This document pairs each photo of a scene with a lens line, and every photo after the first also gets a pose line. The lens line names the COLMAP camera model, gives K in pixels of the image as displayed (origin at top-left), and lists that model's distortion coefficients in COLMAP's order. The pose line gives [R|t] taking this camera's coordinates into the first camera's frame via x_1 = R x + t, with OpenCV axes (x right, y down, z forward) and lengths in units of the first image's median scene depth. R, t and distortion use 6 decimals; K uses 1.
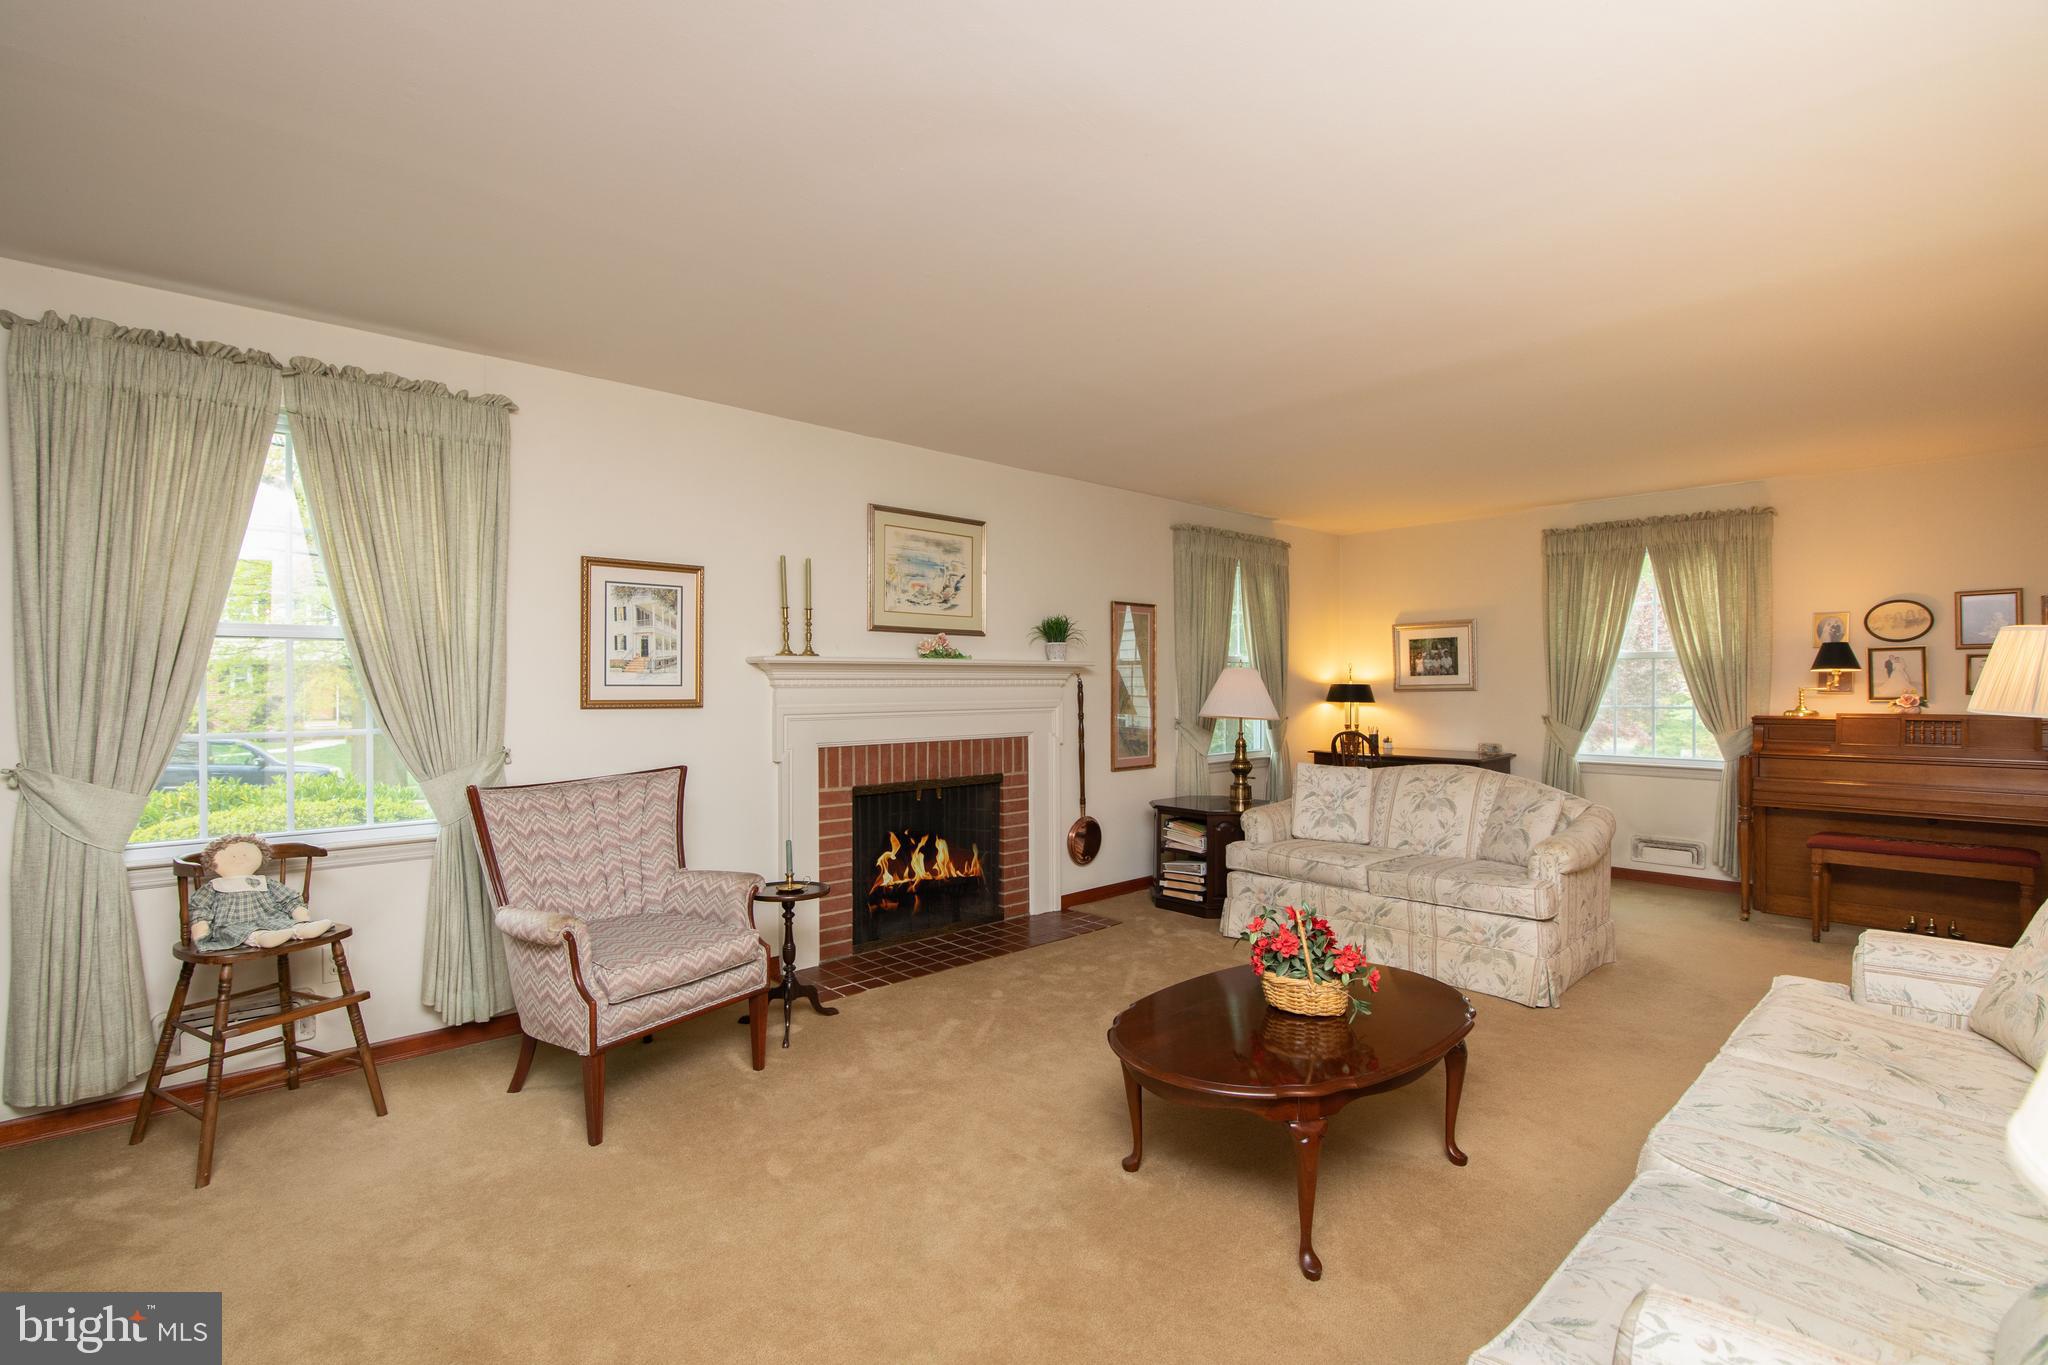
lens RADIAL K [[923.7, 0, 1028.5], [0, 923.7, 676.4], [0, 0, 1]] dist [0.002479, -0.000664]
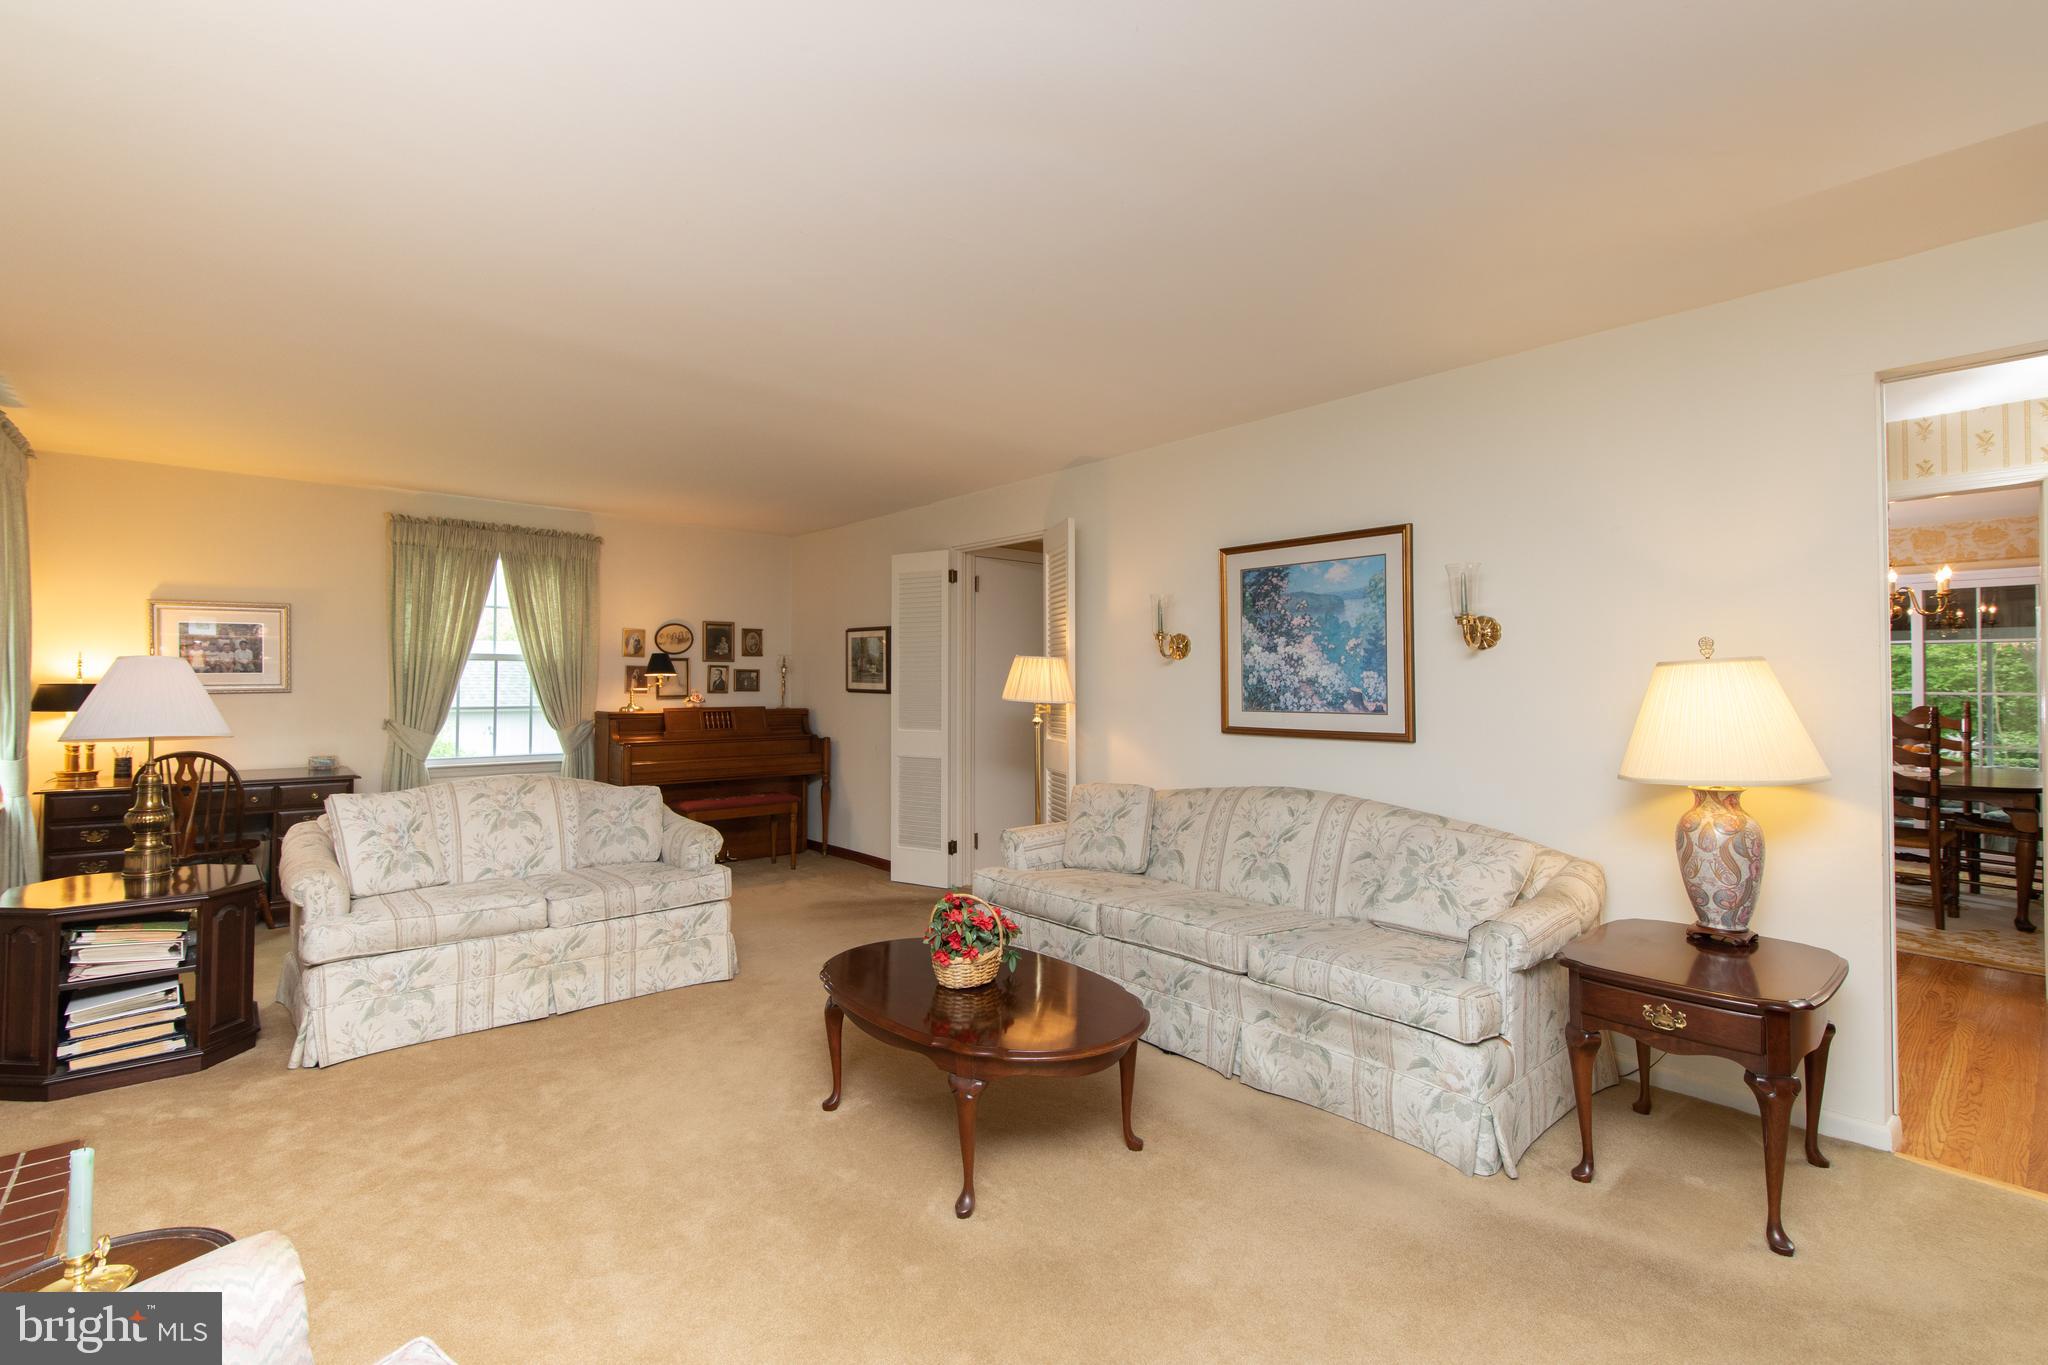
lens RADIAL K [[923.7, 0, 1014.7], [0, 923.7, 677.5], [0, 0, 1]] dist [0.002479, -0.000664]
pose [[0.045115, 0.007832, 0.998951, -0.361531], [-0.013241, 0.999886, -0.007242, 0.000043], [-0.998894, -0.012900, 0.045214, 0.400547]]
